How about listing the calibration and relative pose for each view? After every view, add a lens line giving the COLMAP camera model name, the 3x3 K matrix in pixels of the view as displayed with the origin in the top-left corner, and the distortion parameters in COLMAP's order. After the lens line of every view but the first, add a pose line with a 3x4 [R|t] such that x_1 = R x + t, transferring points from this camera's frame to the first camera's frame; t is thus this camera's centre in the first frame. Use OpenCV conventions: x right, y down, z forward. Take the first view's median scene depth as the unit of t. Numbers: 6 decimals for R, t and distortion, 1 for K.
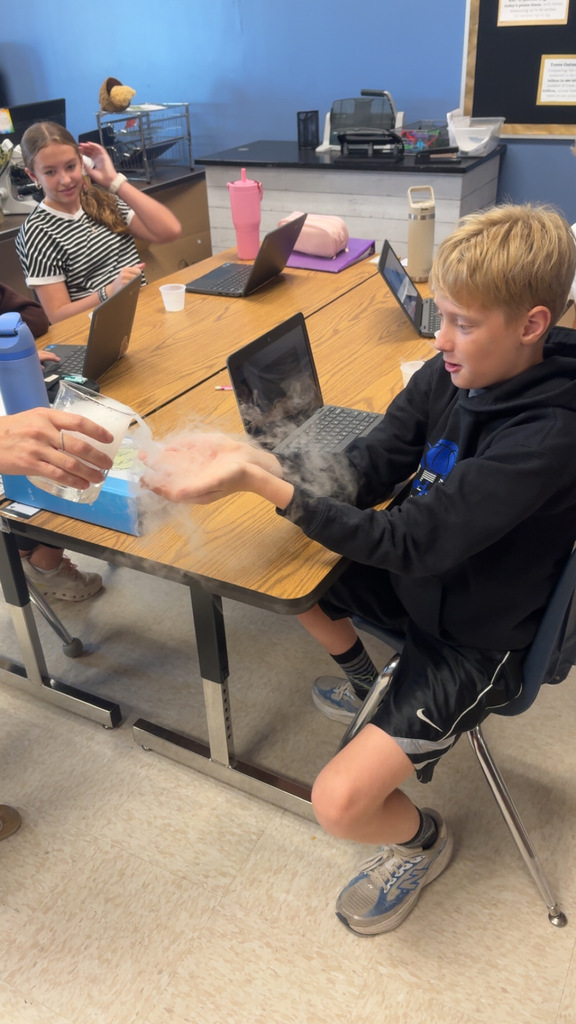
lens RADIAL K [[789.1, 0, 288.2], [0, 789.1, 530.4], [0, 0, 1]] dist [-0.010328, -0.006859]
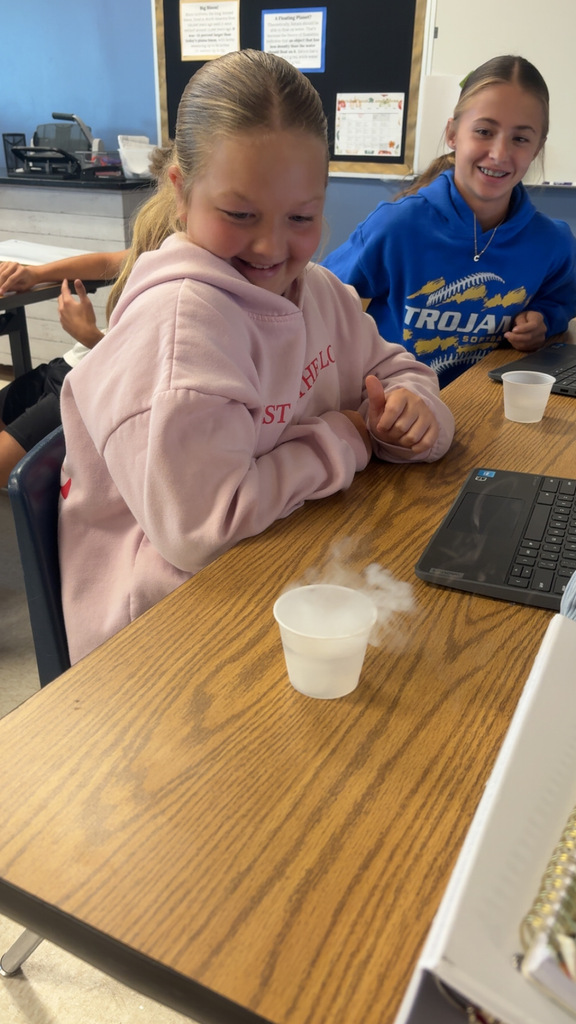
lens RADIAL K [[789.1, 0, 288.2], [0, 789.1, 530.4], [0, 0, 1]] dist [-0.010328, -0.006859]
pose [[0.996822, 0.044524, 0.066063, 0.373256], [-0.037479, 0.993841, -0.104285, 0.064384], [-0.070299, 0.101478, 0.992351, 0.044045]]
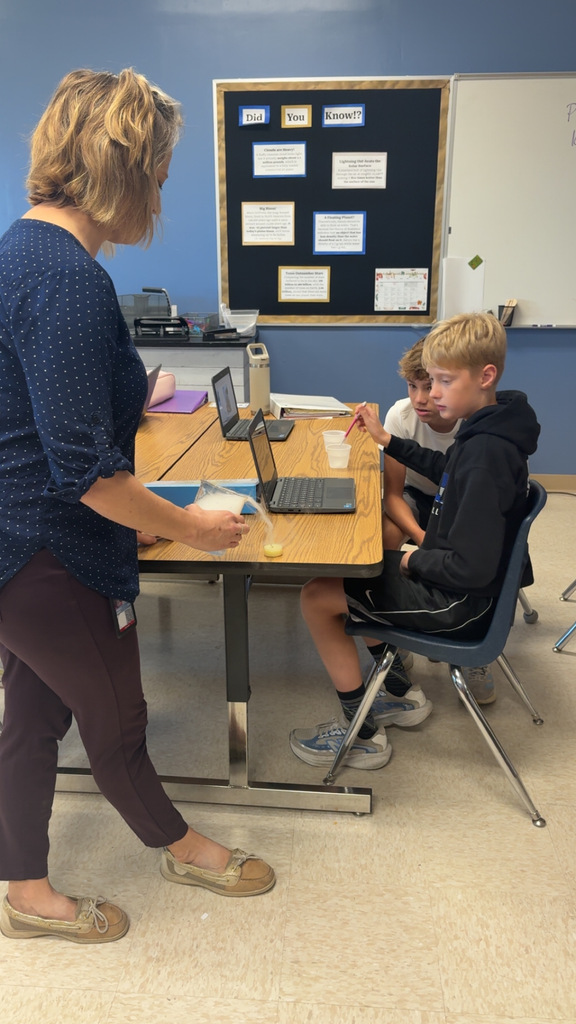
lens RADIAL K [[815.8, 0, 288.0], [0, 815.8, 512.0], [0, 0, 1]] dist [-0.000707, -0.000201]
pose [[0.913738, -0.078603, 0.398629, -0.245710], [0.182450, 0.956007, -0.229703, 0.105416], [-0.363036, 0.282618, 0.887881, -0.103433]]
